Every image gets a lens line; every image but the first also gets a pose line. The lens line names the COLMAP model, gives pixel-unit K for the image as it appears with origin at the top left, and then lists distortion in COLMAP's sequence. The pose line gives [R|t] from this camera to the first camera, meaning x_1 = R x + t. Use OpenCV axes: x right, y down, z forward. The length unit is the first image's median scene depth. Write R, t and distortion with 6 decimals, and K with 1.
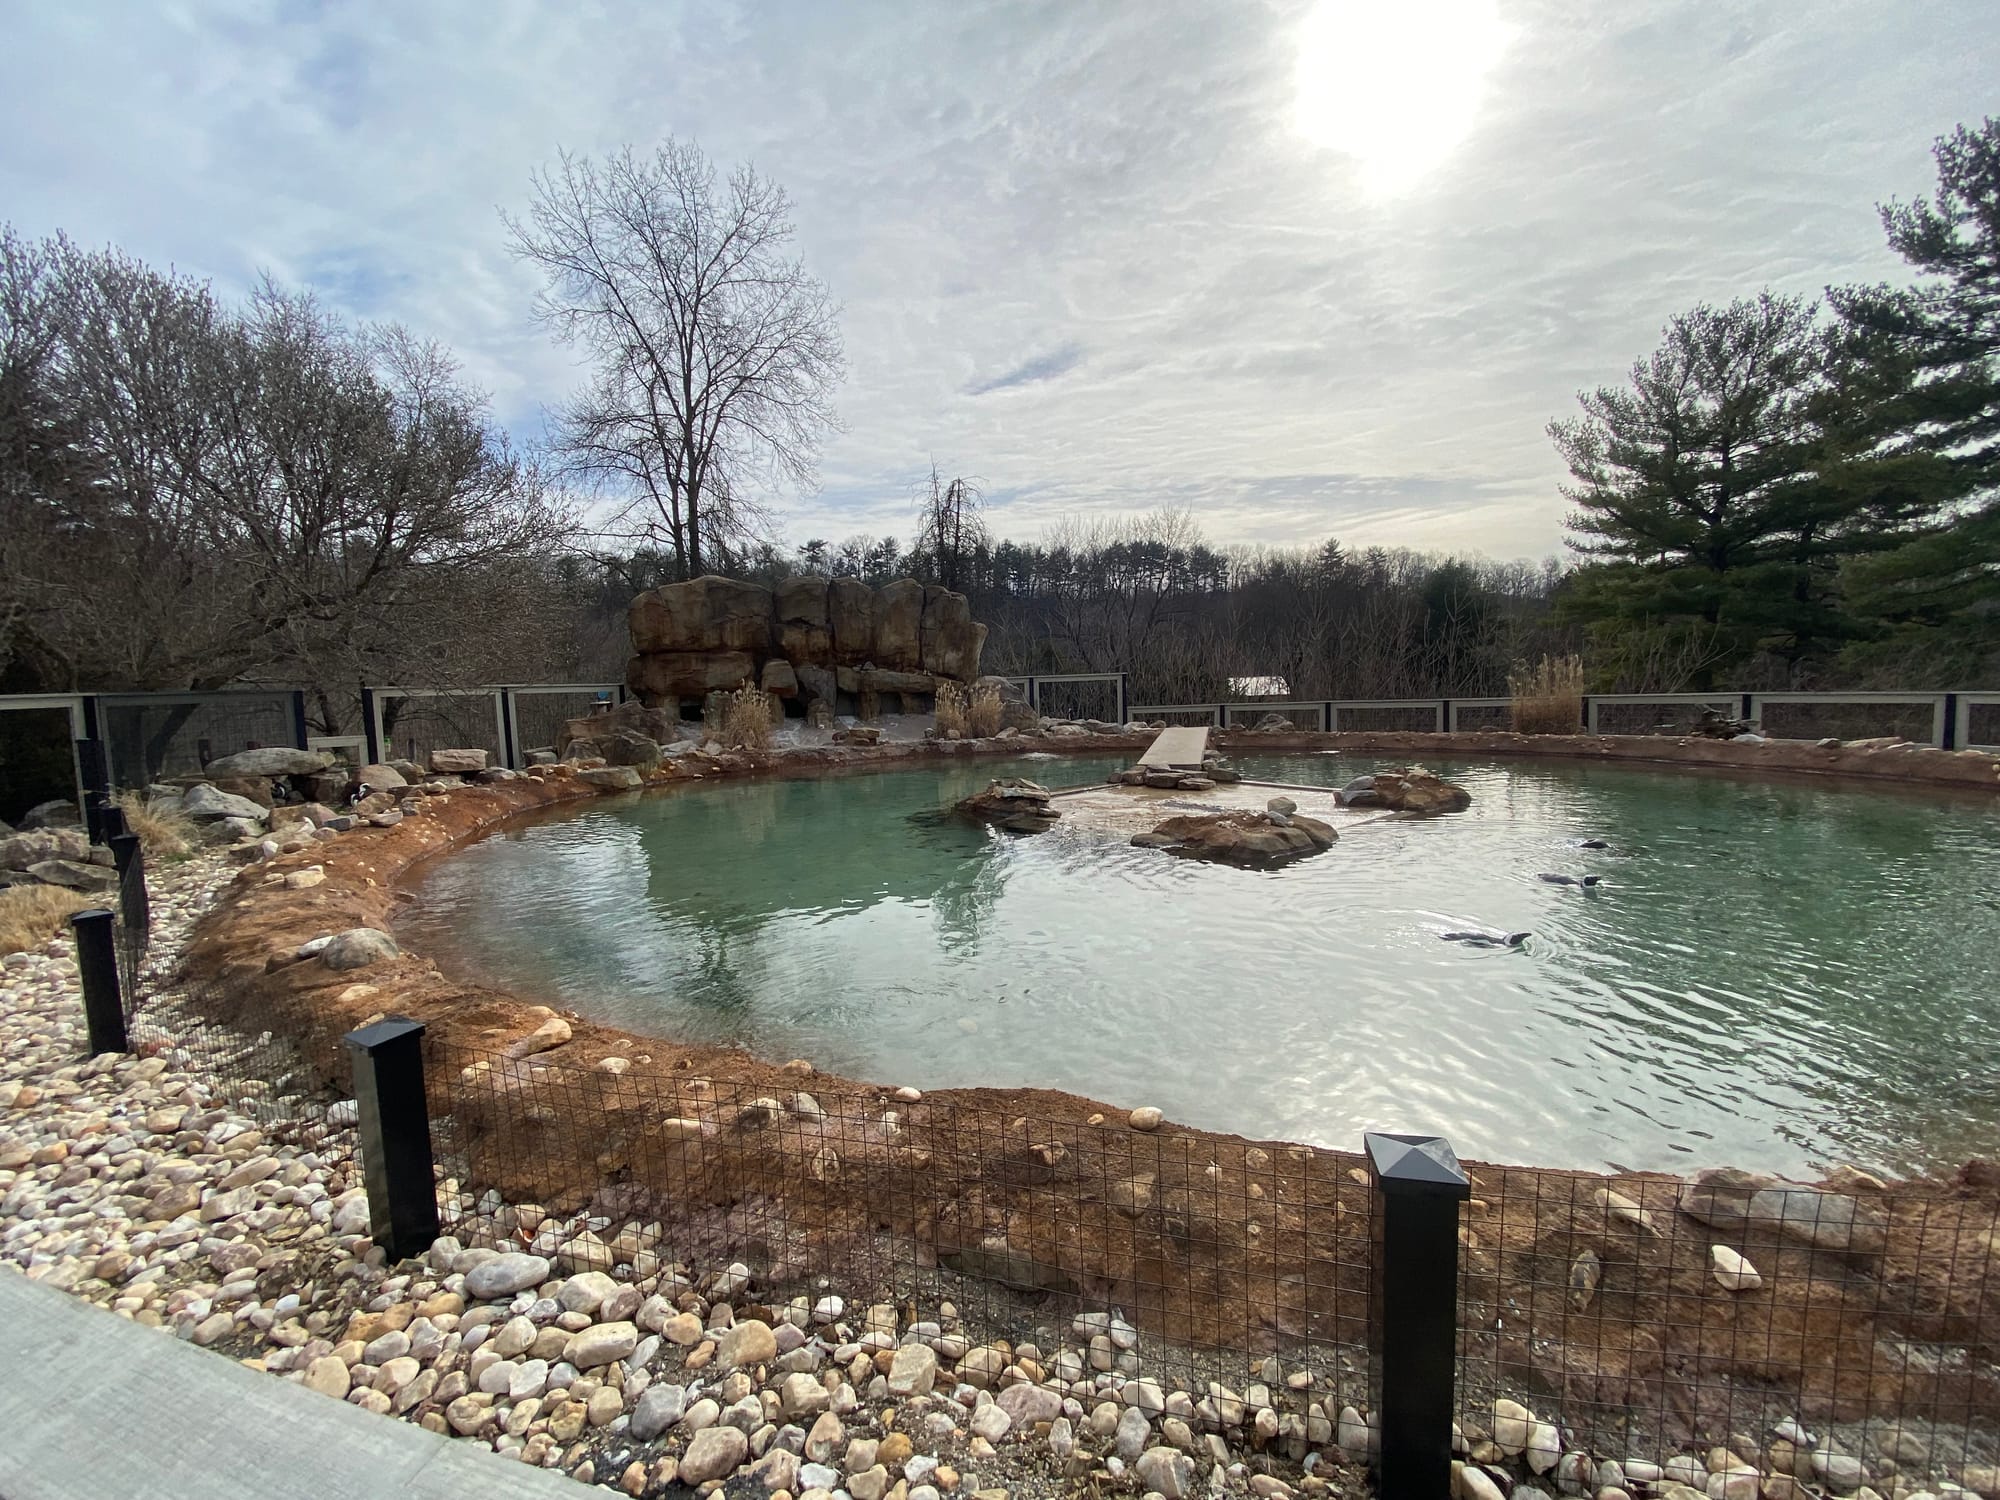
lens RADIAL K [[819.8, 0, 1005.4], [0, 819.8, 764.7], [0, 0, 1]] dist [0.000582, -0.007933]
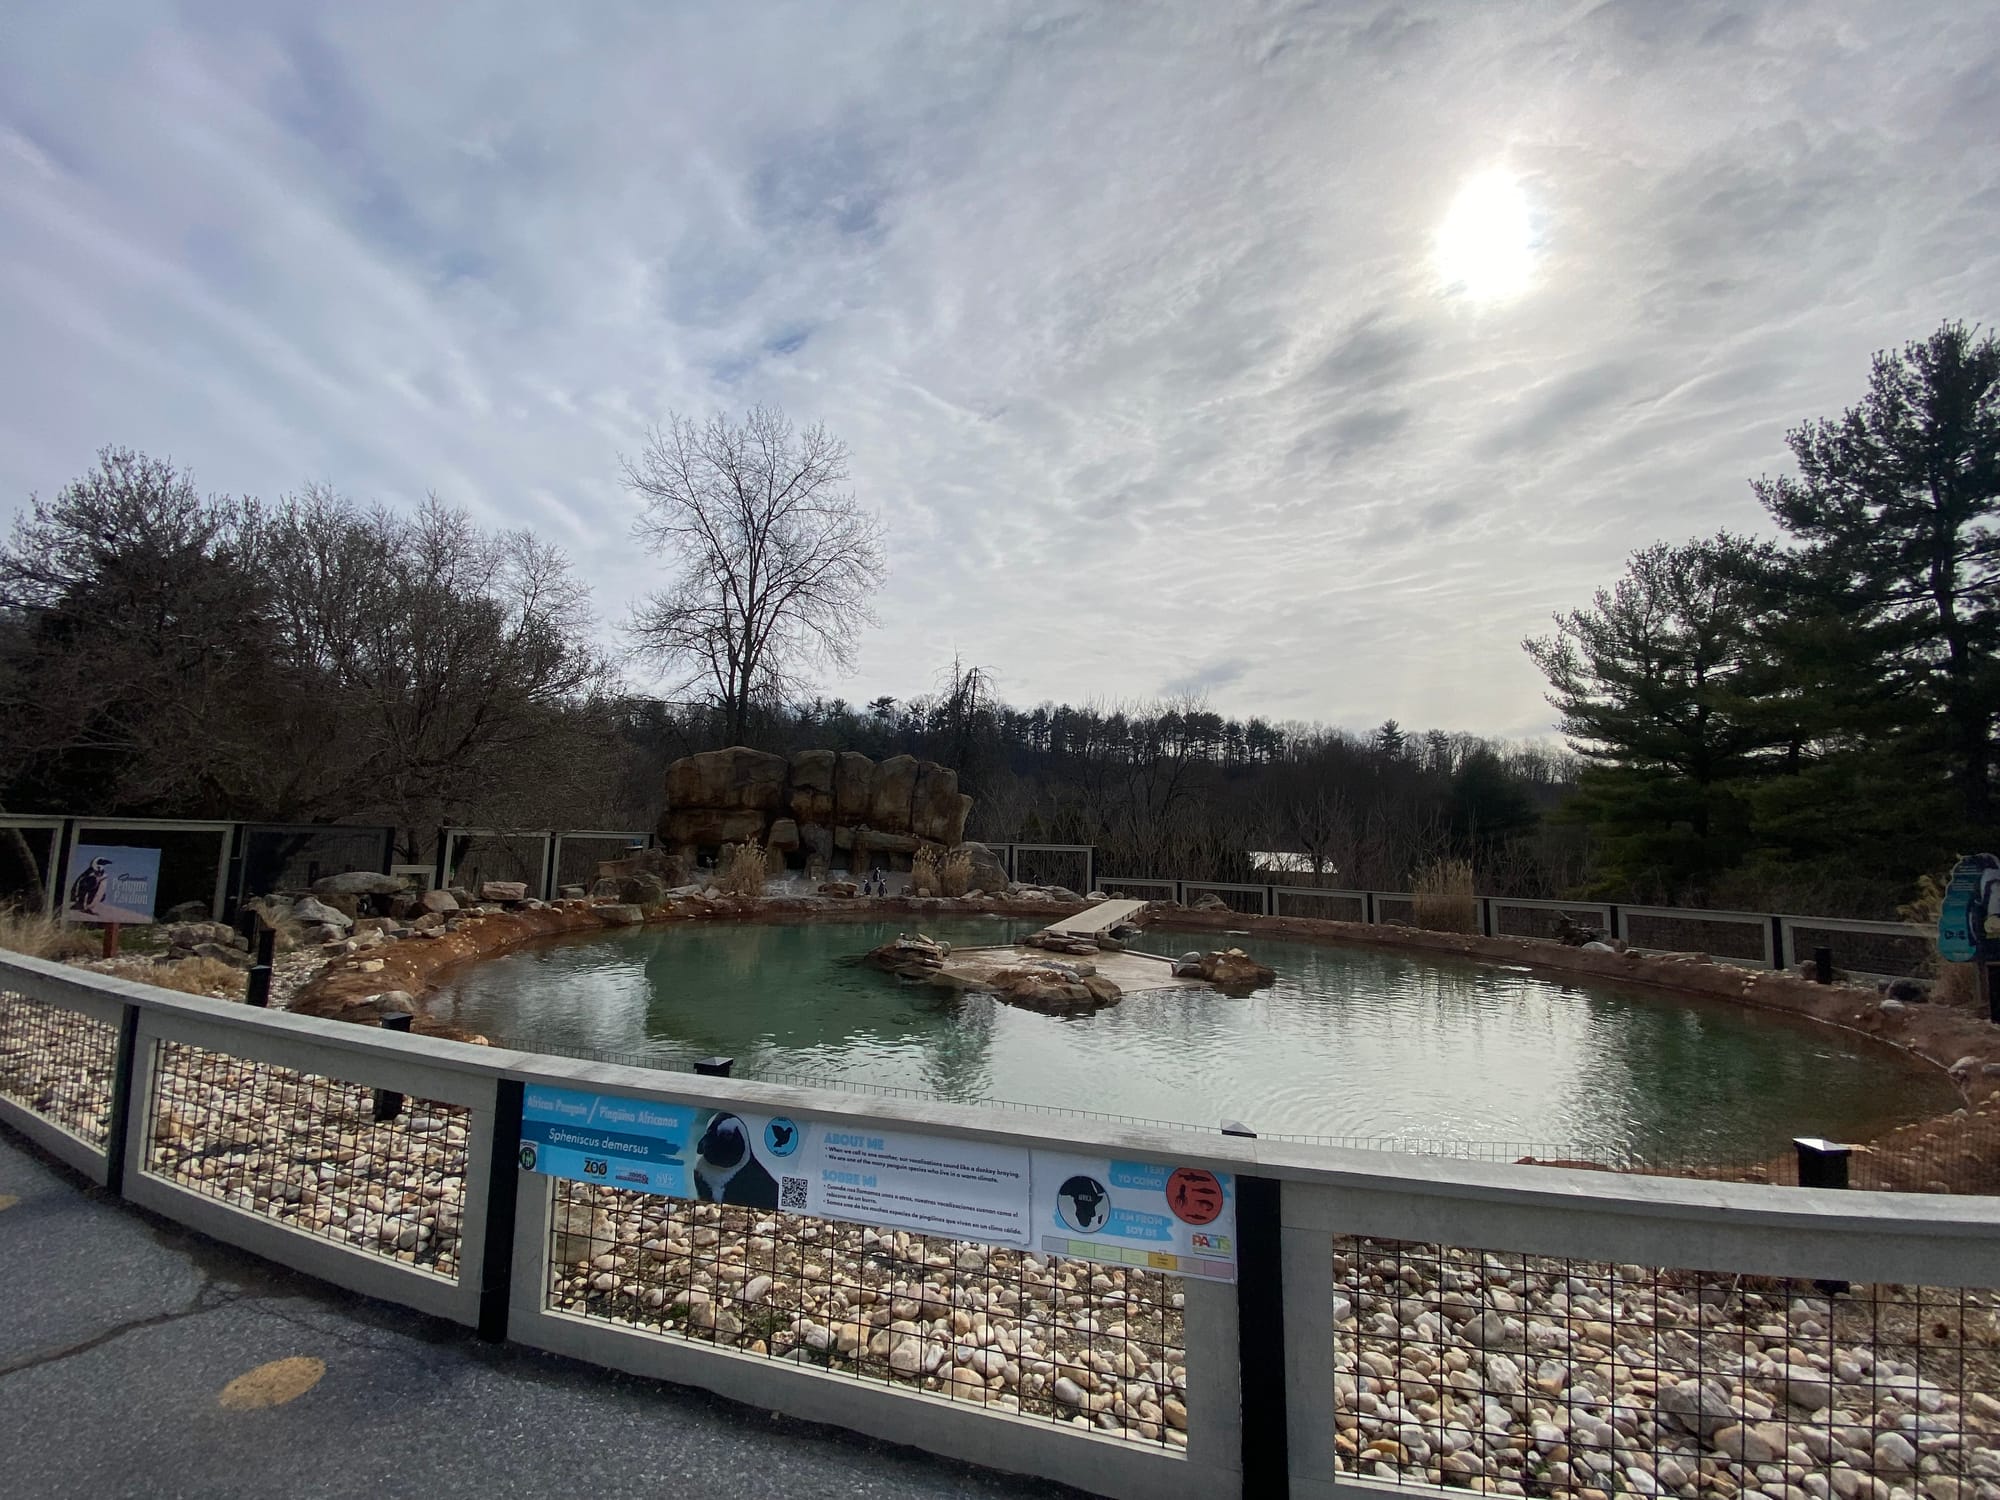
lens RADIAL K [[819.8, 0, 1016.8], [0, 819.8, 761.2], [0, 0, 1]] dist [0.000582, -0.007933]
pose [[0.996496, 0.052561, -0.065069, 0.123425], [-0.064162, 0.979398, -0.191476, -0.006397], [0.053664, 0.194980, 0.979338, -0.146986]]
